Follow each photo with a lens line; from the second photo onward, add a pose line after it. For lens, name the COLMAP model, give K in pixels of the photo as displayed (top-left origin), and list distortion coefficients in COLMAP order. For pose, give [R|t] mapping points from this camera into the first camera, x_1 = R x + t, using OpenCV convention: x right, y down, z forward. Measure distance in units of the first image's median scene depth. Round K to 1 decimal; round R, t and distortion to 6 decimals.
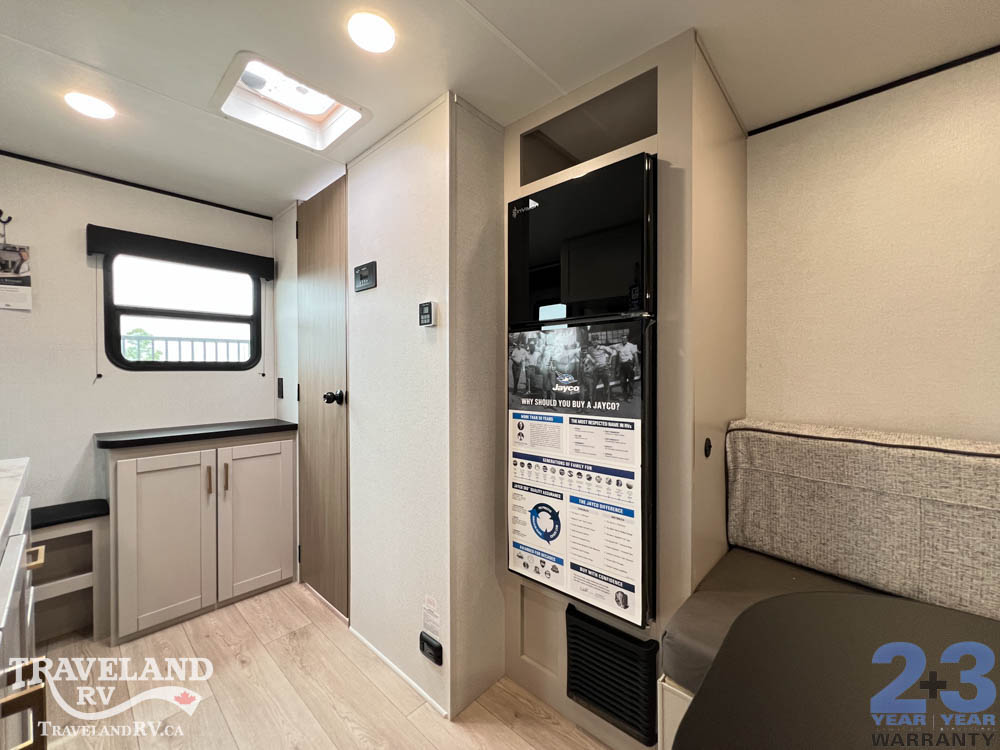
lens RADIAL K [[404.8, 0, 498.7], [0, 404.8, 374.1], [0, 0, 1]] dist [-0.003706, 0.001257]
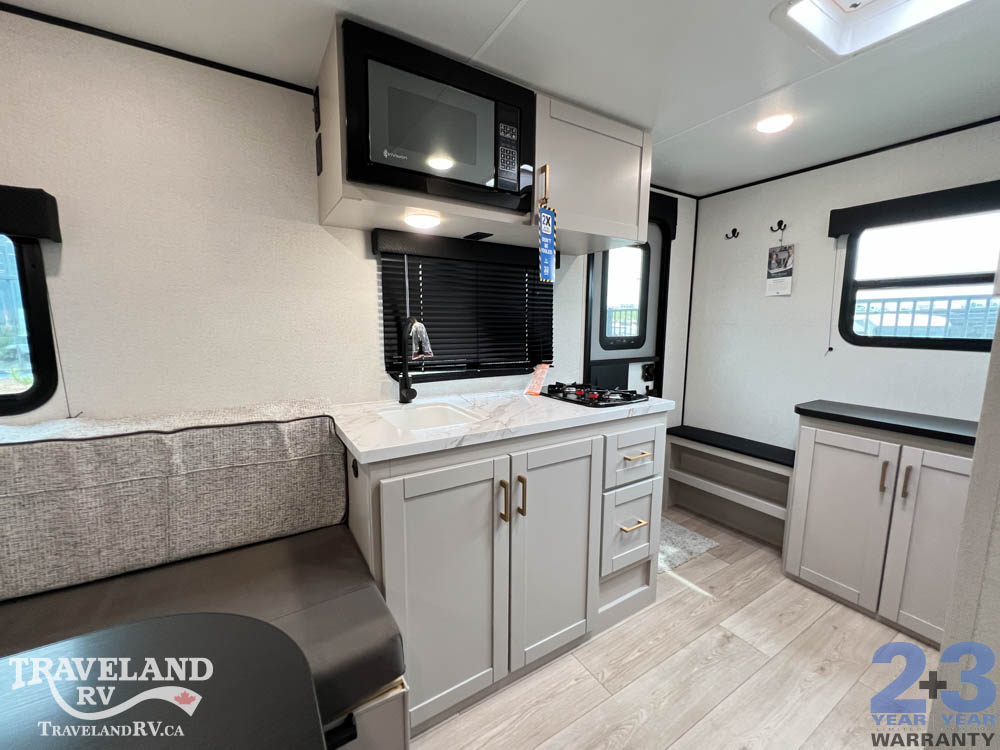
lens RADIAL K [[404.8, 0, 499.6], [0, 404.8, 372.6], [0, 0, 1]] dist [-0.003706, 0.001257]
pose [[-0.267044, 0.124813, -0.955568, 0.437434], [-0.017873, 0.990765, 0.134405, -0.088916], [0.963519, 0.052971, -0.262347, 0.585883]]
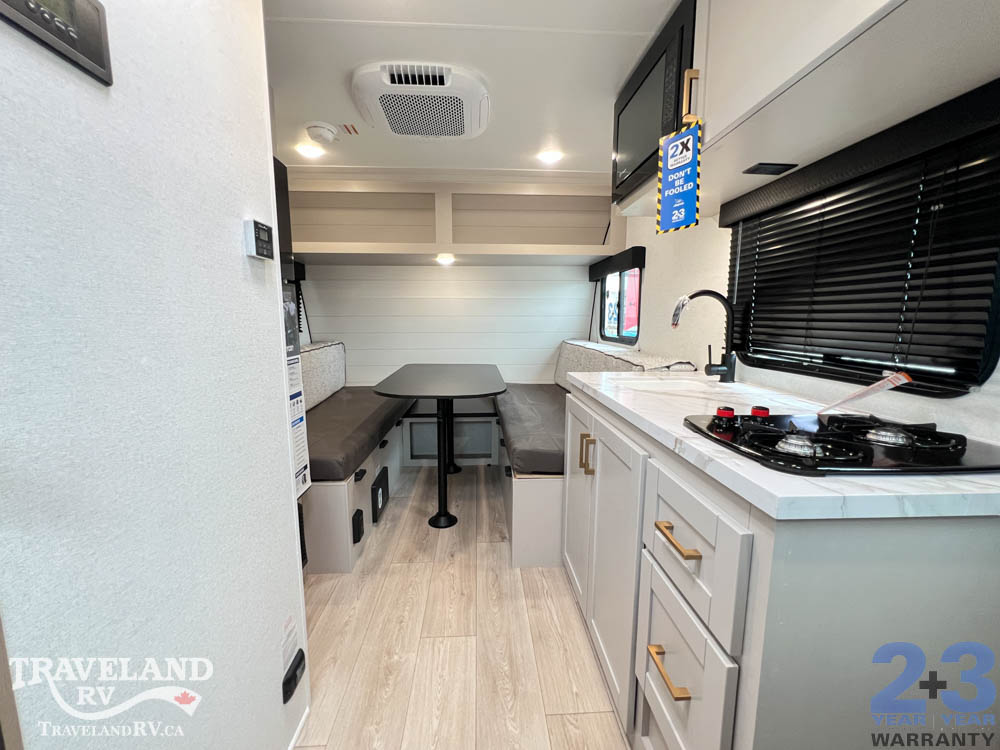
lens RADIAL K [[404.8, 0, 496.9], [0, 404.8, 373.8], [0, 0, 1]] dist [-0.003706, 0.001257]
pose [[-0.716978, -0.093709, 0.690769, -0.980429], [0.007684, 0.989801, 0.142250, -0.020378], [-0.697054, 0.107298, -0.708945, 1.261492]]
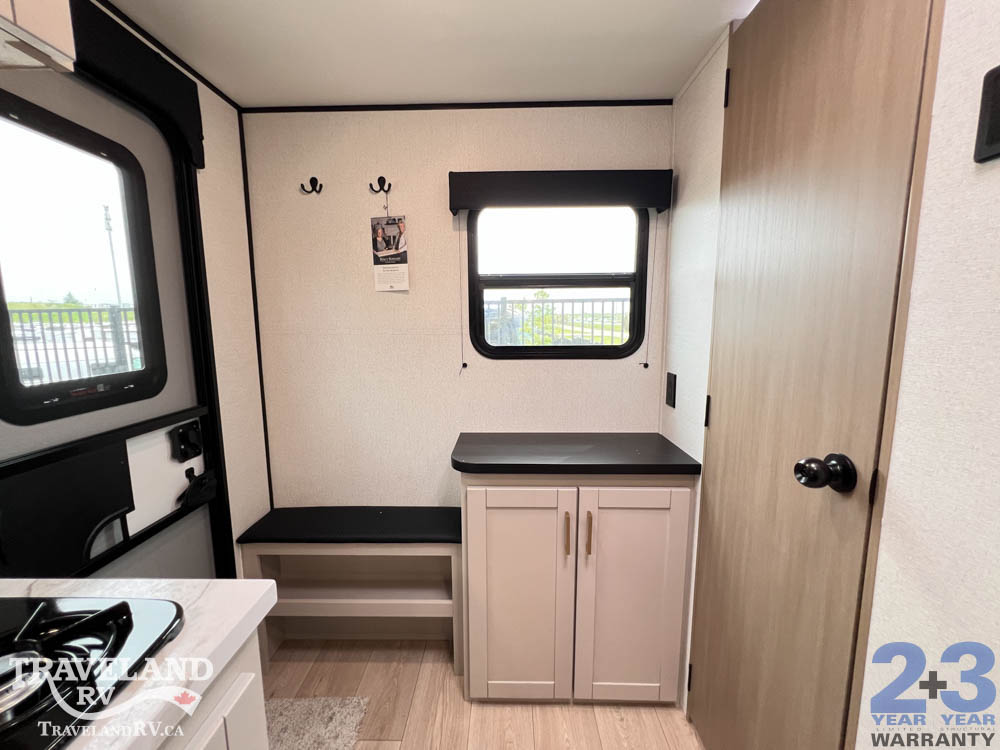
lens RADIAL K [[404.8, 0, 496.8], [0, 404.8, 375.0], [0, 0, 1]] dist [-0.003706, 0.001257]
pose [[0.662928, 0.097659, -0.742287, -0.456260], [-0.004029, 0.991907, 0.126901, -0.113008], [0.748673, -0.081136, 0.657956, 0.697771]]
